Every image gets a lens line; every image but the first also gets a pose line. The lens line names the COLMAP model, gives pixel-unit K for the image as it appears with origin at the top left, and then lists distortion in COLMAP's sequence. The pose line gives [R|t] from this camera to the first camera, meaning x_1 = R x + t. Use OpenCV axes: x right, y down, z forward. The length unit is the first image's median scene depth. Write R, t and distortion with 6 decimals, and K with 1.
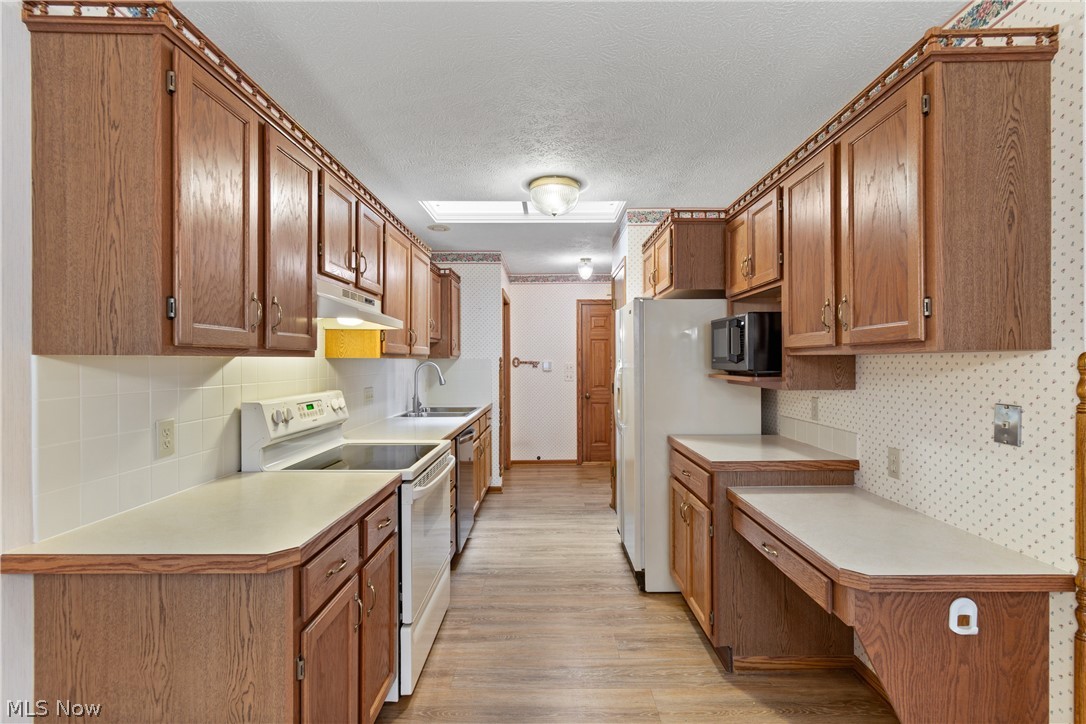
lens RADIAL K [[501.5, 0, 548.3], [0, 501.5, 368.5], [0, 0, 1]] dist [-0.001297, -0.000336]
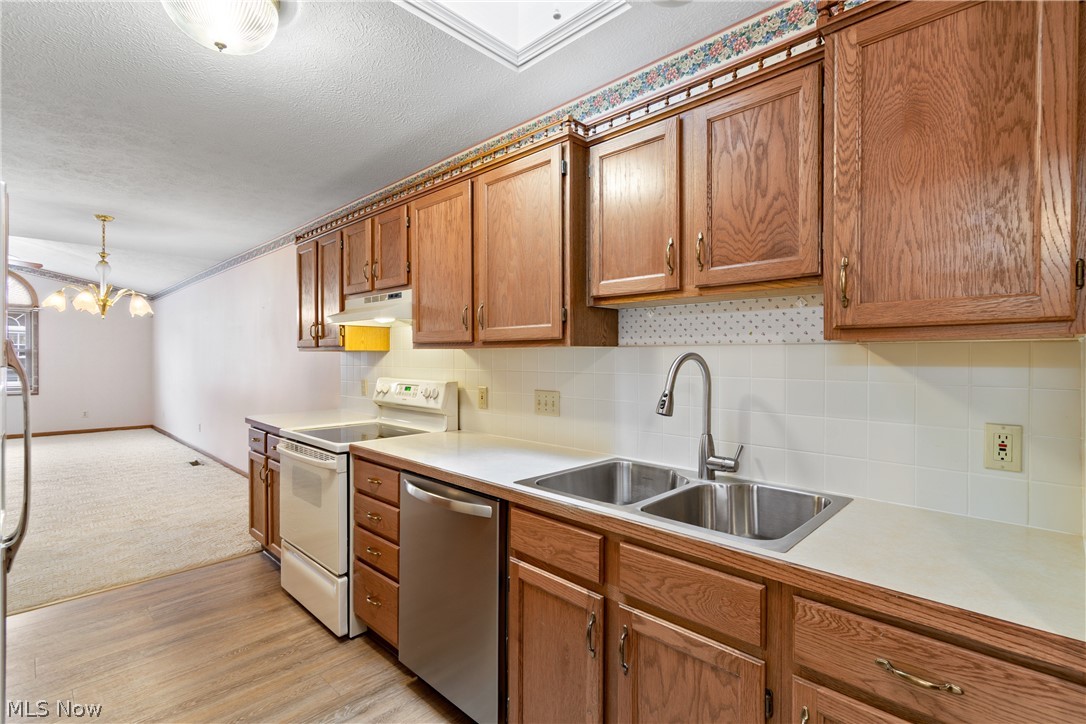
lens RADIAL K [[498.1, 0, 553.6], [0, 498.1, 358.2], [0, 0, 1]] dist [0.001885, 0.000315]
pose [[-0.683237, 0.000021, -0.730197, 0.182443], [-0.012957, 0.999842, 0.012153, -0.019665], [0.730082, 0.017764, -0.683128, 1.975789]]
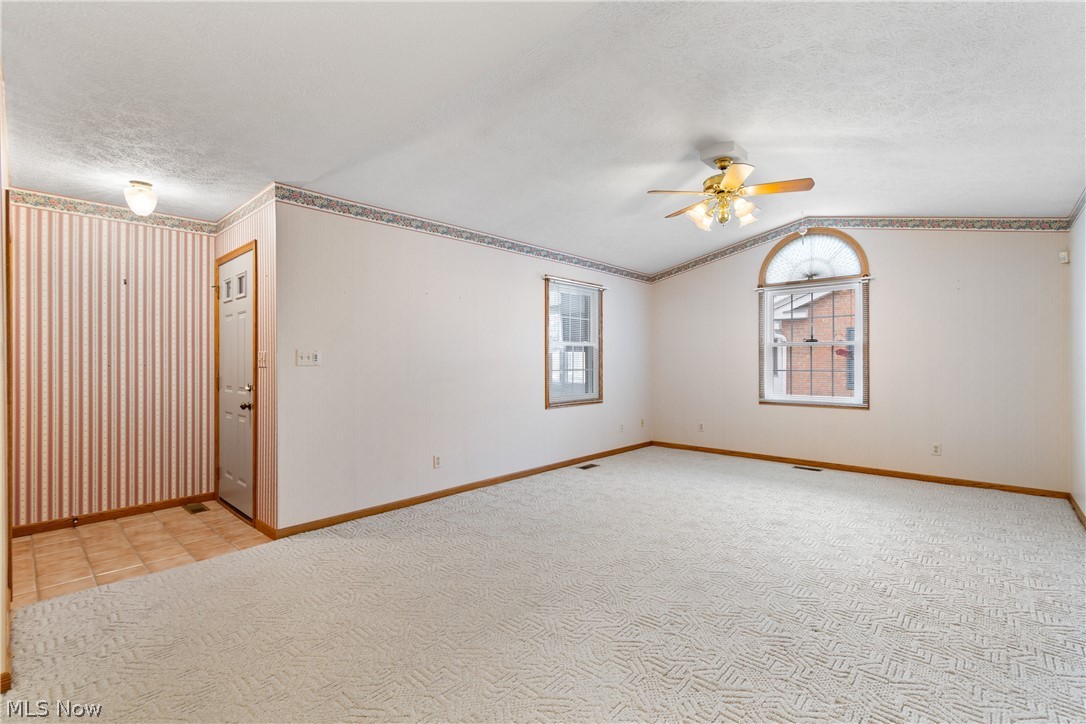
lens RADIAL K [[483.8, 0, 550.8], [0, 483.8, 360.6], [0, 0, 1]] dist [0.000336, 0.000019]
pose [[-0.743576, 0.004364, 0.668637, -0.272458], [0.015455, 0.999824, 0.010661, 0.050551], [-0.668472, 0.018261, -0.743513, -0.287841]]
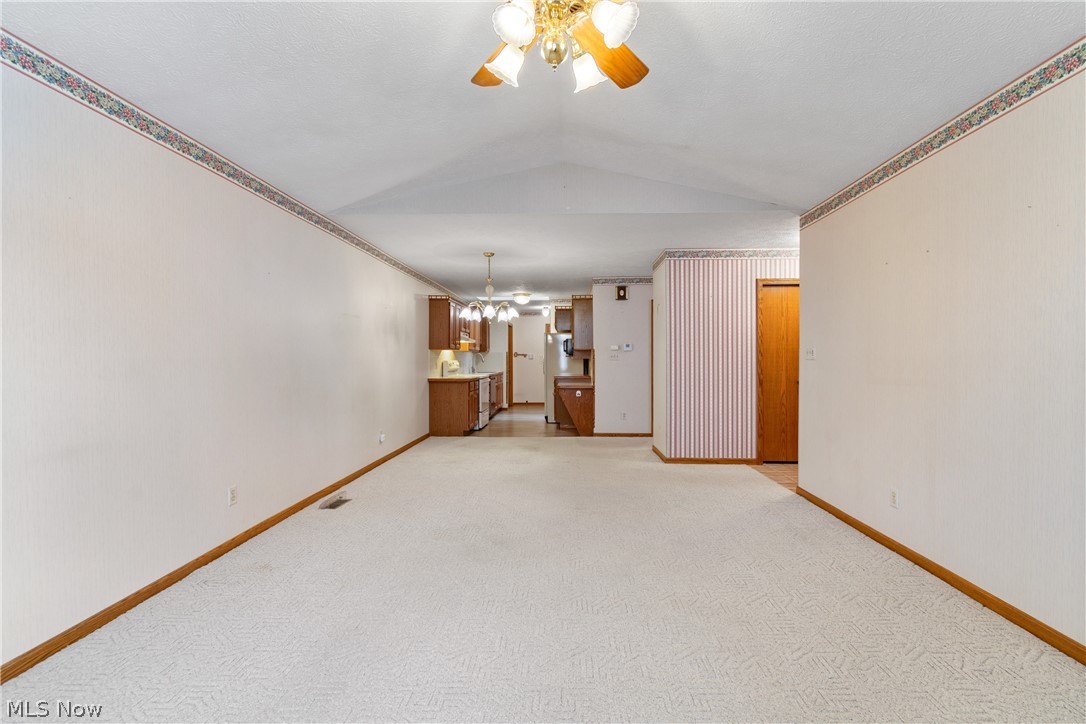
lens RADIAL K [[498.1, 0, 553.6], [0, 498.1, 358.2], [0, 0, 1]] dist [0.001885, 0.000315]
pose [[0.999628, -0.001345, -0.027256, 0.363412], [0.000905, 0.999869, -0.016176, 0.089290], [0.027274, 0.016145, 0.999498, -2.556741]]
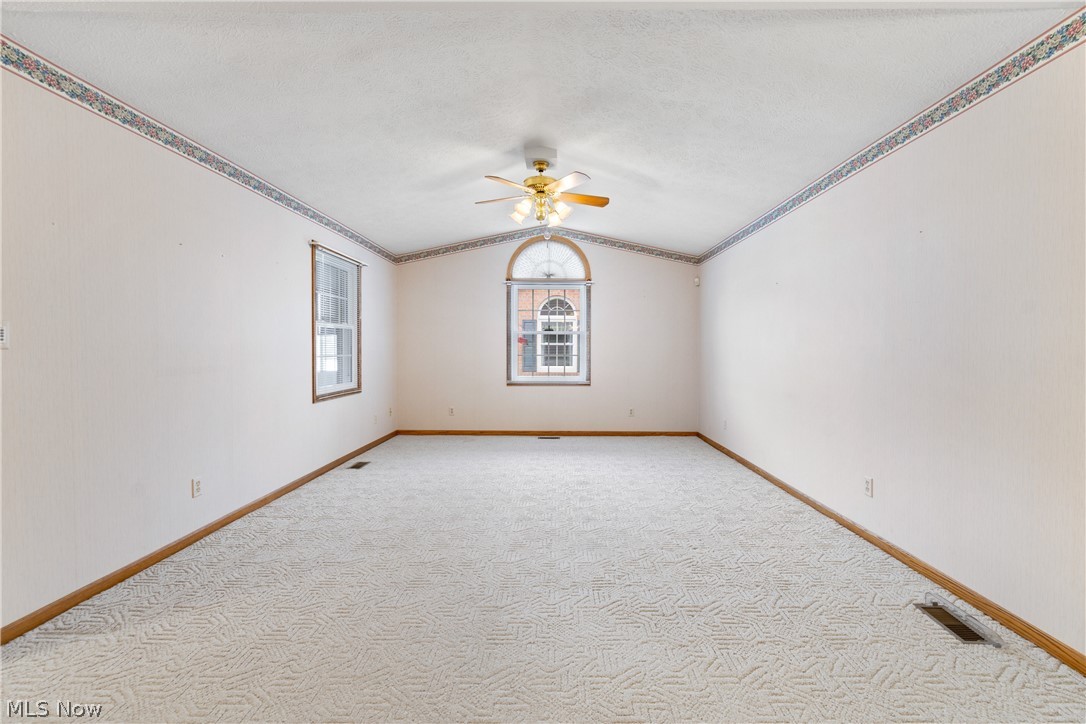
lens RADIAL K [[483.6, 0, 555.5], [0, 483.6, 354.0], [0, 0, 1]] dist [0.011668, -0.010790]
pose [[-0.999995, -0.001570, 0.002665, 0.287278], [-0.001491, 0.999566, 0.029432, 0.054309], [-0.002710, 0.029428, -0.999563, -0.100213]]
